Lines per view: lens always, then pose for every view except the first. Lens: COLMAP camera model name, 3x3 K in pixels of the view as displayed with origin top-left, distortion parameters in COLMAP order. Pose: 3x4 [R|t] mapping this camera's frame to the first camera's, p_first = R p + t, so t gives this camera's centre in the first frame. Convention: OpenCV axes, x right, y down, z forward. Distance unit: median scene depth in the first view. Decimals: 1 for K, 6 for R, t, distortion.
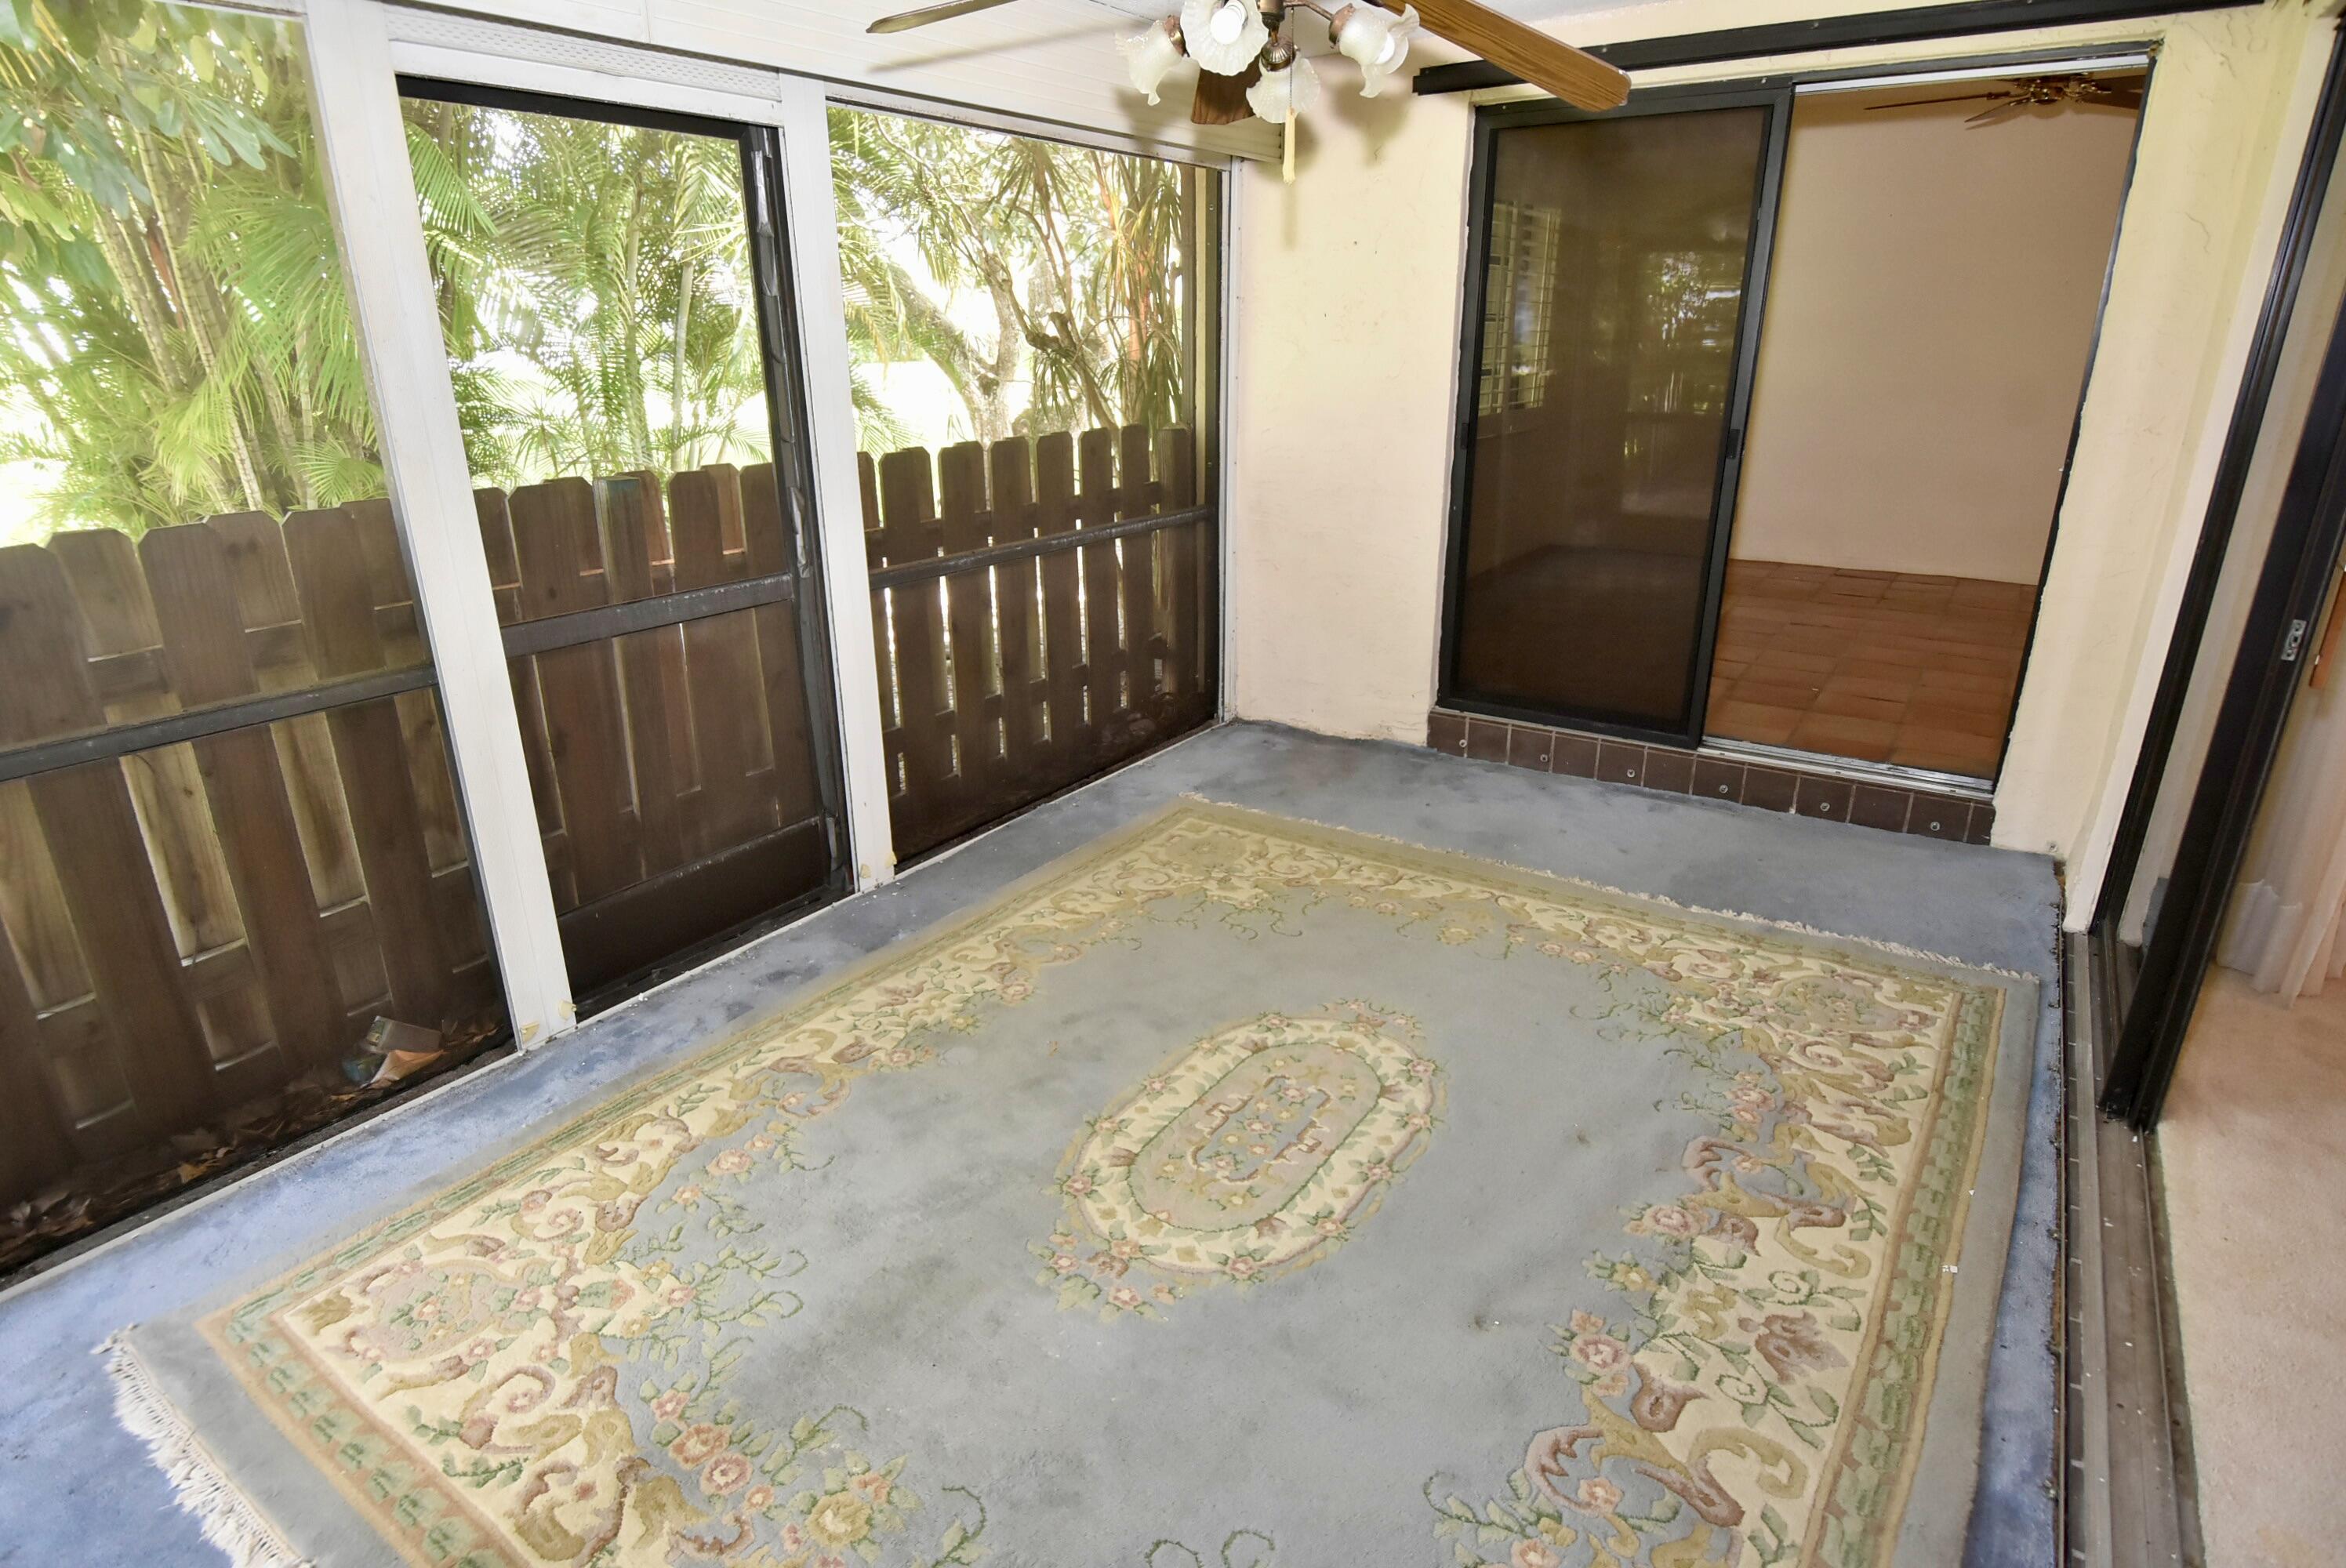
lens RADIAL K [[1225.3, 0, 1160.1], [0, 1225.3, 781.3], [0, 0, 1]] dist [0.009903, -0.021455]
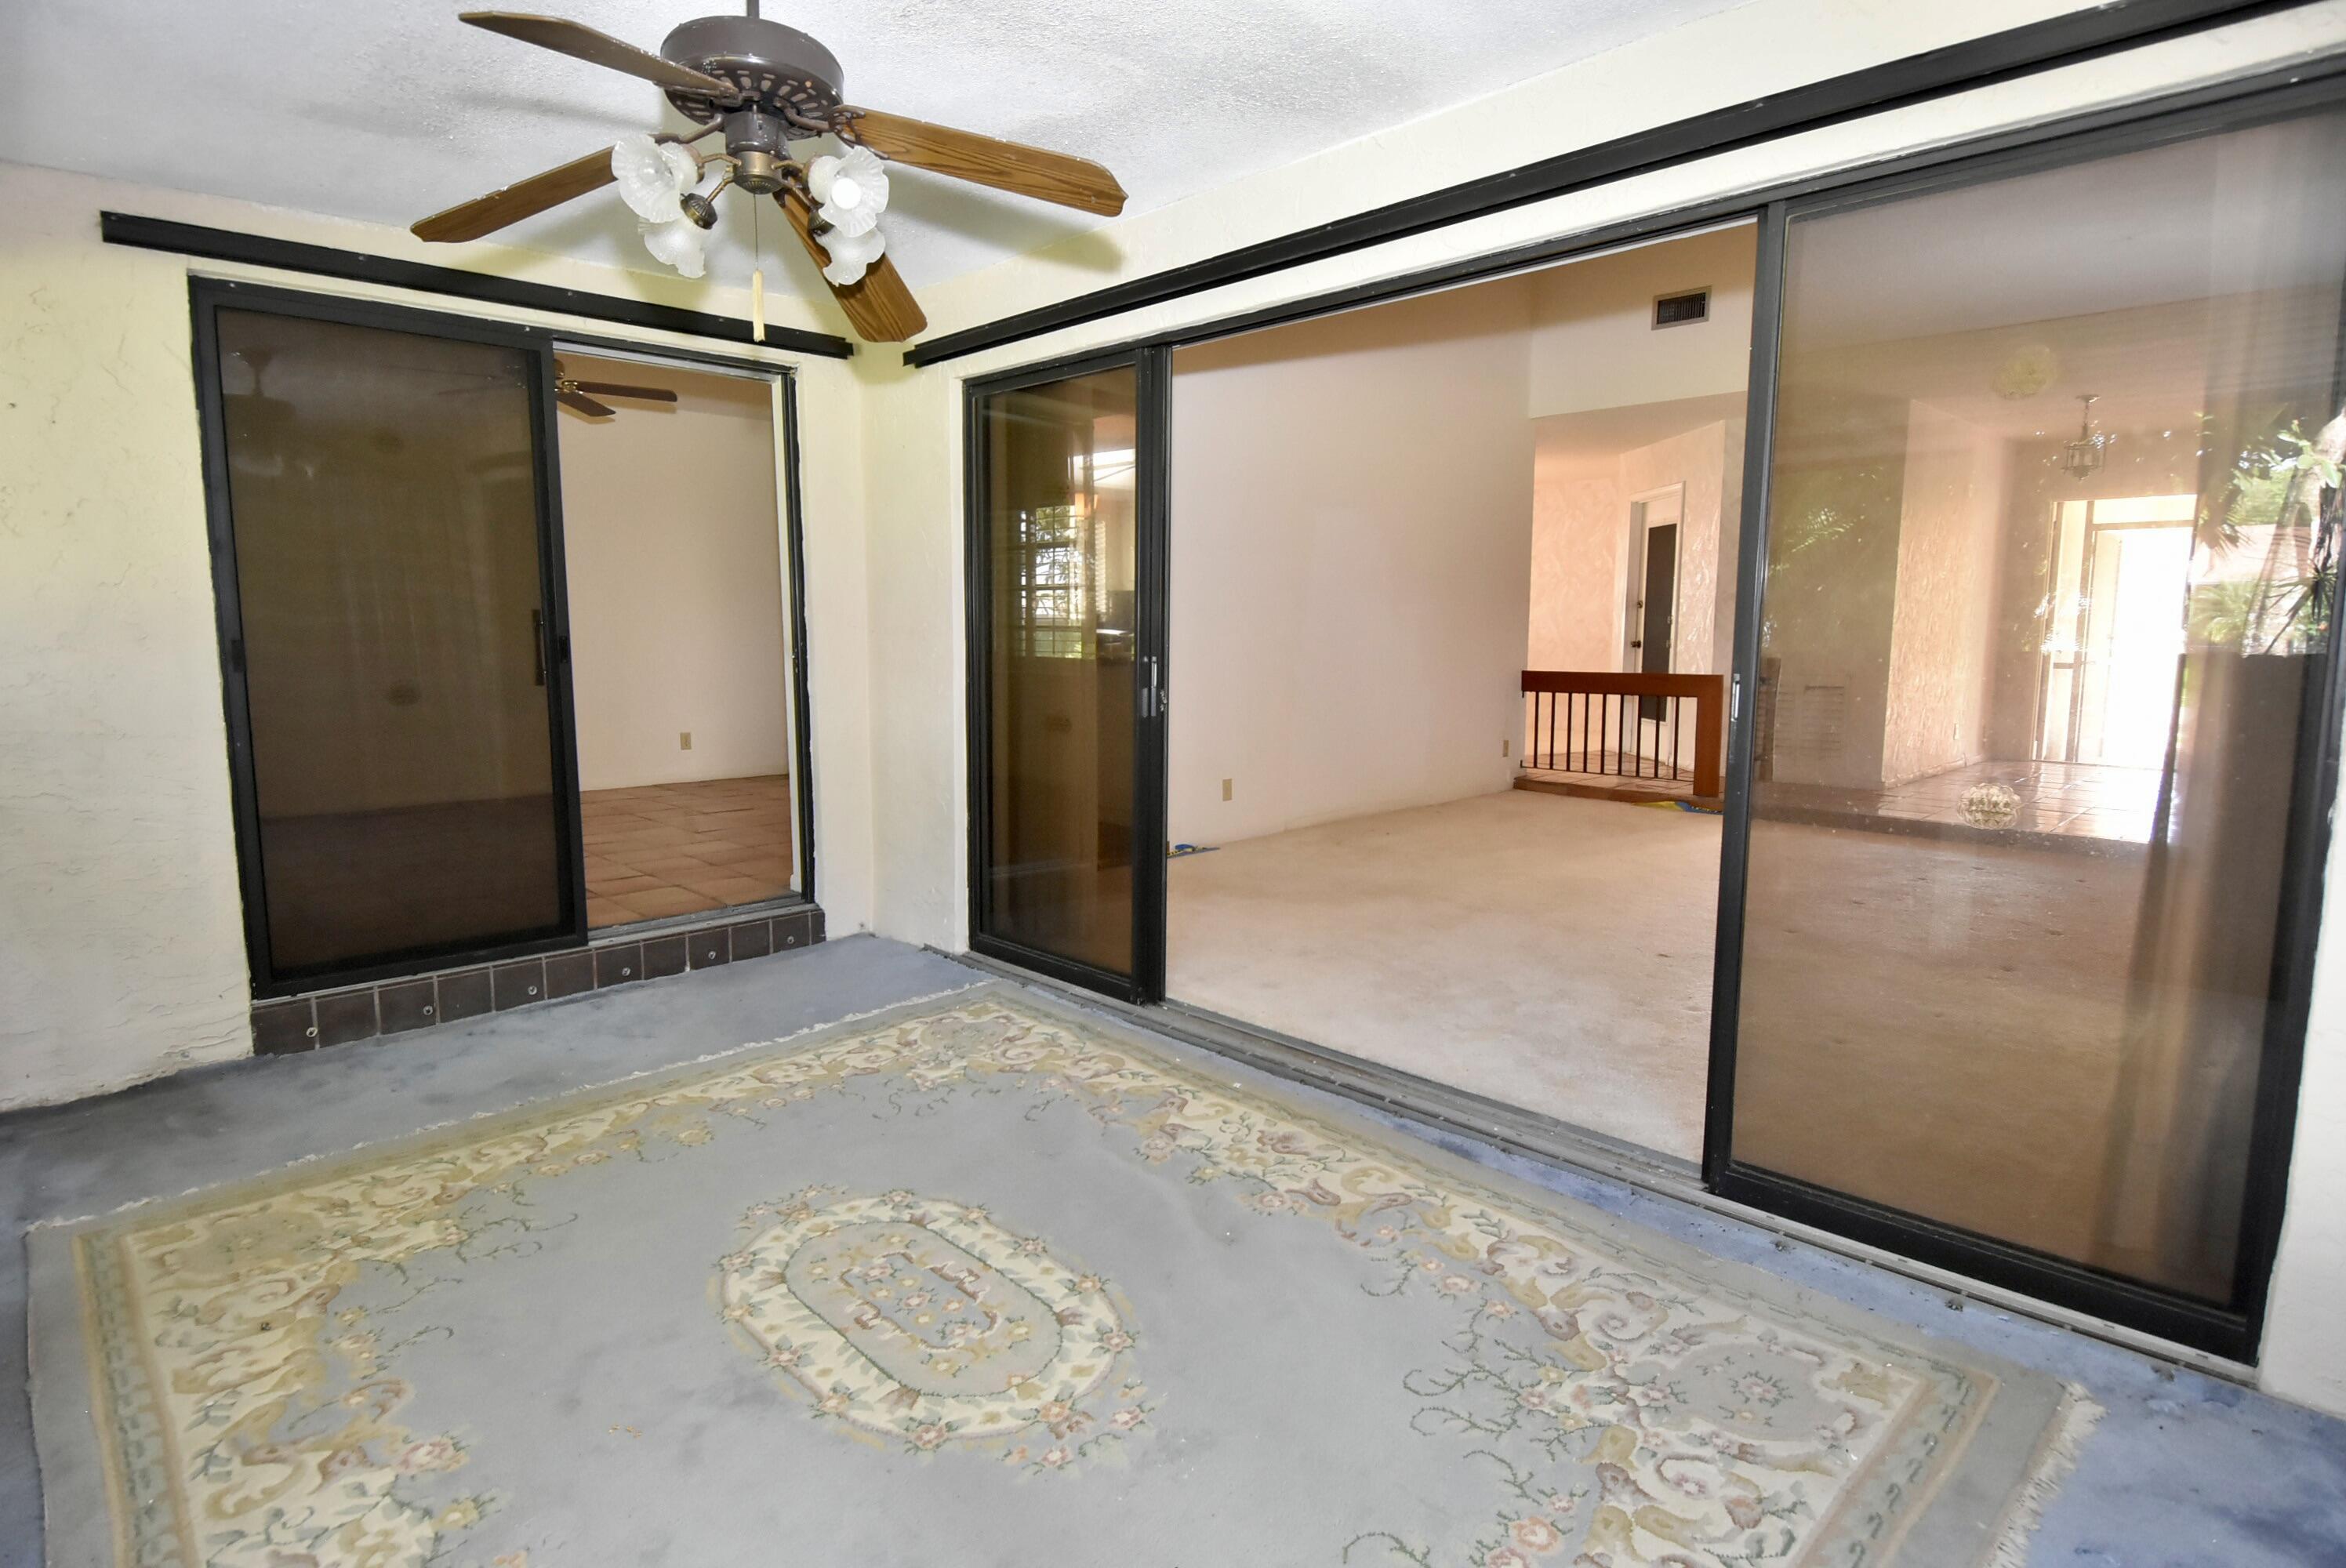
lens RADIAL K [[1225.3, 0, 1164.8], [0, 1225.3, 791.6], [0, 0, 1]] dist [0.009903, -0.021455]
pose [[0.200093, -0.125189, 0.971746, -0.598439], [0.332997, 0.941453, 0.052719, -0.054449], [-0.921453, 0.313039, 0.230066, 0.399662]]
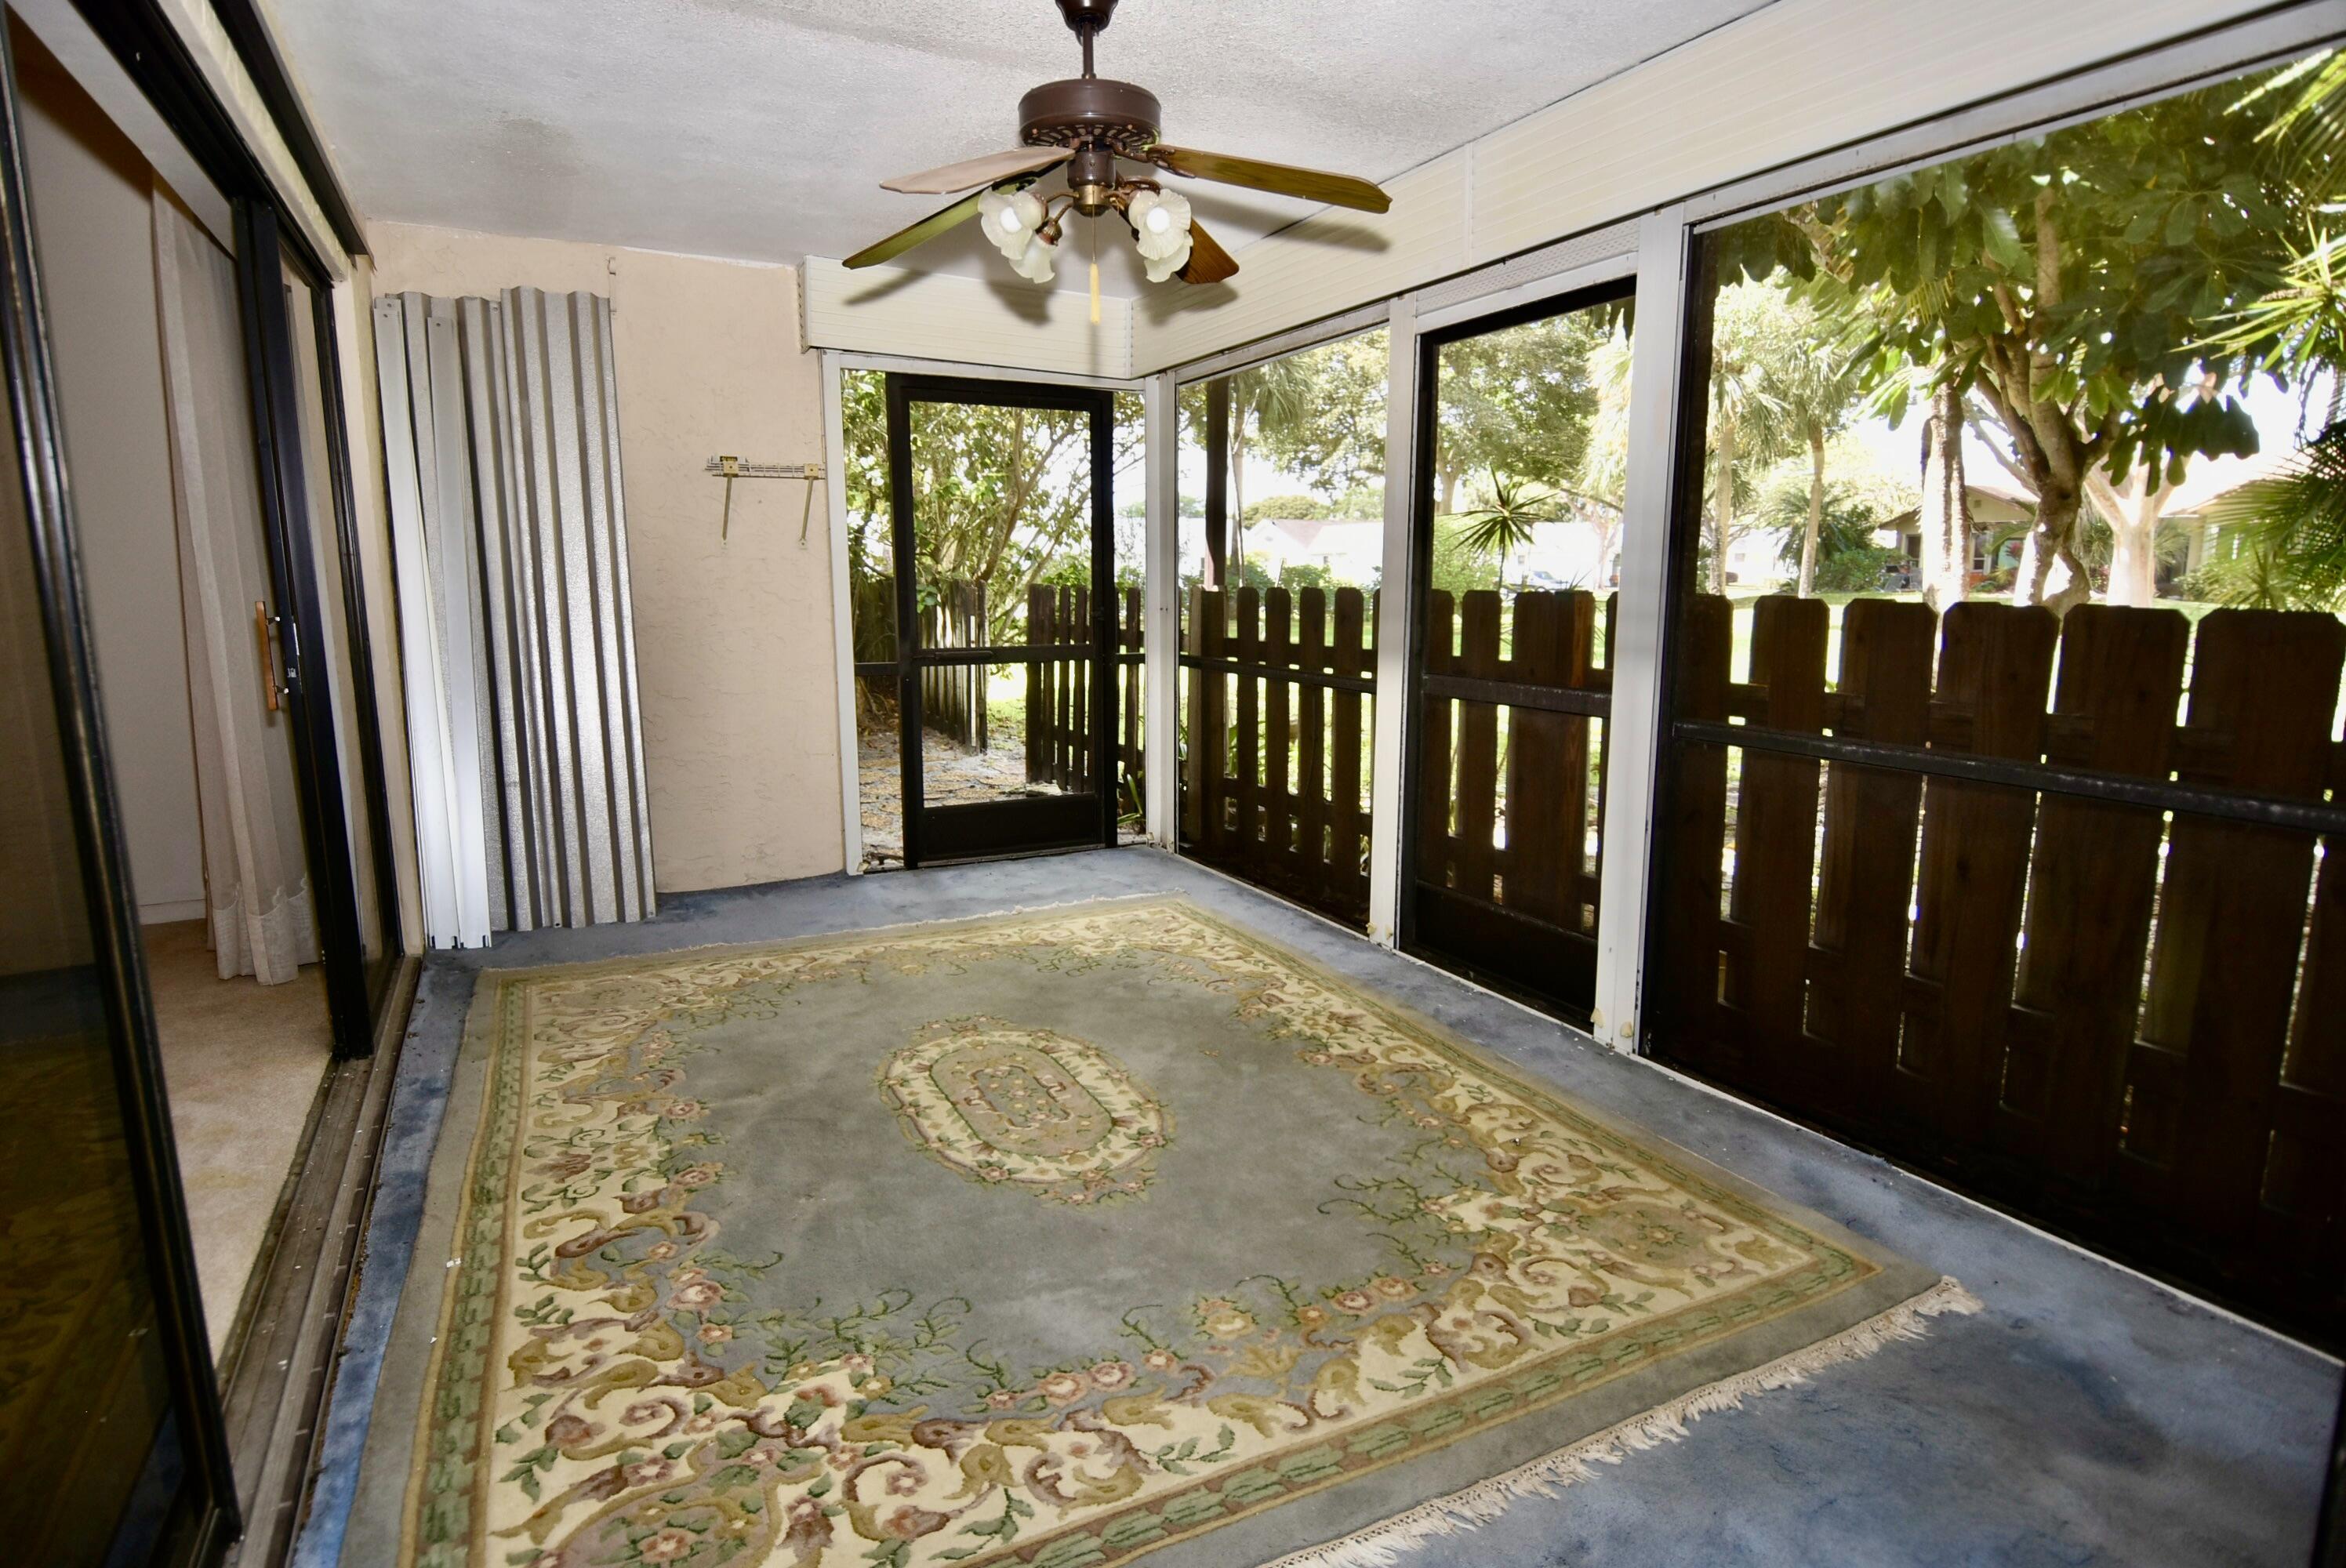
lens RADIAL K [[1225.3, 0, 1186.2], [0, 1225.3, 772.5], [0, 0, 1]] dist [0.009903, -0.021455]
pose [[-0.460252, 0.154262, -0.874283, 0.821772], [-0.298607, 0.900512, 0.316087, -0.352404], [0.836063, 0.406547, -0.368399, 1.181494]]
